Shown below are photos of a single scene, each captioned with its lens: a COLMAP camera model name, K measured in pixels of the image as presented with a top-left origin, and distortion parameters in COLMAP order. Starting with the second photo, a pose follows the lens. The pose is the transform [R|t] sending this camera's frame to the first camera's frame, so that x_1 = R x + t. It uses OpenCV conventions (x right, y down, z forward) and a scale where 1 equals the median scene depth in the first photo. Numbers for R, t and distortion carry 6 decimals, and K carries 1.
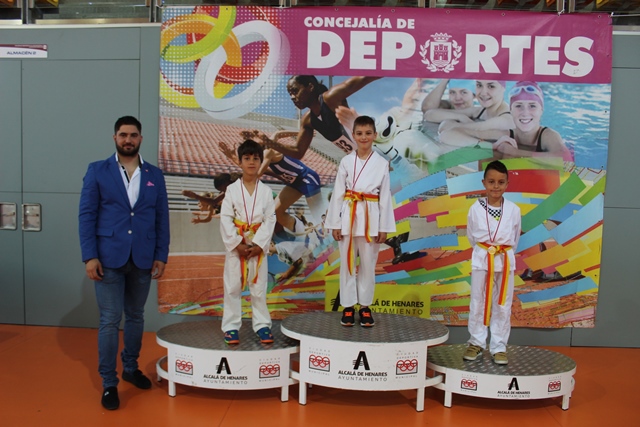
lens RADIAL K [[536.3, 0, 318.8], [0, 536.3, 215.3], [0, 0, 1]] dist [-0.168543, 0.149719]
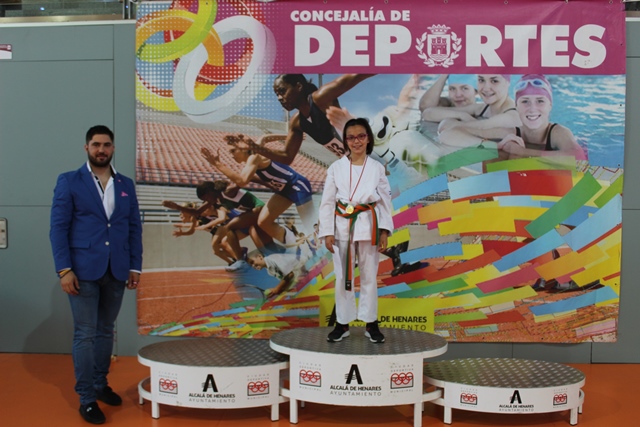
lens RADIAL K [[637.4, 0, 320.0], [0, 637.4, 213.5], [0, 0, 1]] dist [-0.135547, 0.143651]
pose [[0.999790, -0.020429, -0.001828, 0.018822], [0.020379, 0.999503, -0.024033, 0.007394], [0.002318, 0.023990, 0.999710, -0.100882]]
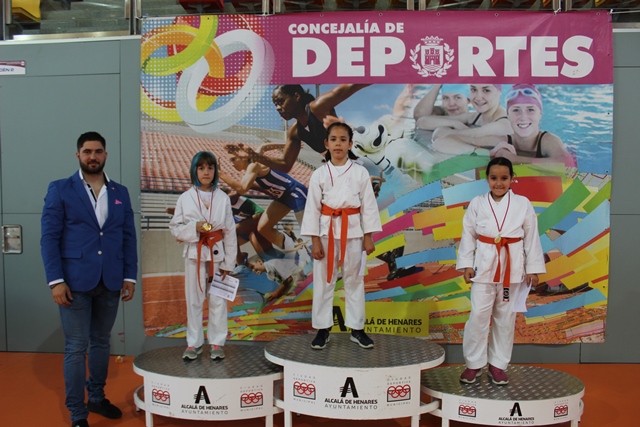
lens RADIAL K [[536.3, 0, 318.8], [0, 536.3, 215.3], [0, 0, 1]] dist [-0.168543, 0.149719]
pose [[0.999583, -0.024490, -0.015283, 0.033663], [0.024087, 0.999370, -0.026075, -0.002131], [0.015912, 0.025696, 0.999543, 0.048753]]
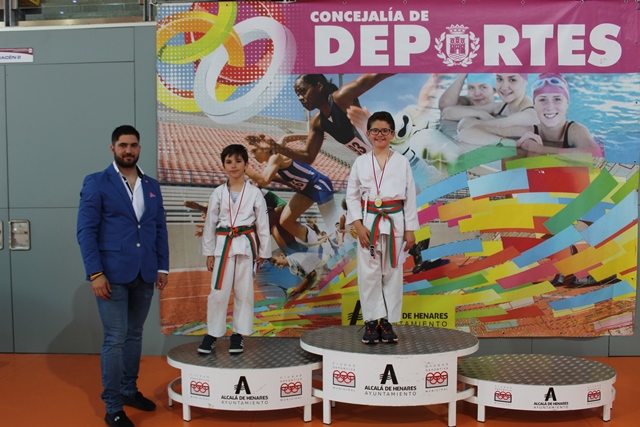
lens RADIAL K [[602.1, 0, 320.0], [0, 602.1, 213.5], [0, 0, 1]] dist [-0.147274, 0.145715]
pose [[0.999512, -0.030731, 0.005577, -0.027169], [0.030840, 0.999309, -0.020729, 0.003705], [-0.004936, 0.020890, 0.999770, -0.047730]]
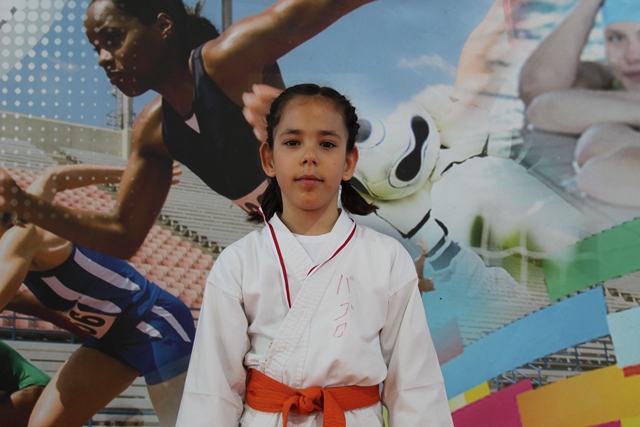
lens RADIAL K [[1196.8, 0, 320.0], [0, 1196.8, 213.5], [0, 0, 1]] dist [0.027935, 0.045408]
pose [[0.997221, -0.009974, 0.073832, 0.023671], [0.021166, 0.988092, -0.152401, -0.023714], [-0.071432, 0.153540, 0.985557, 0.318774]]
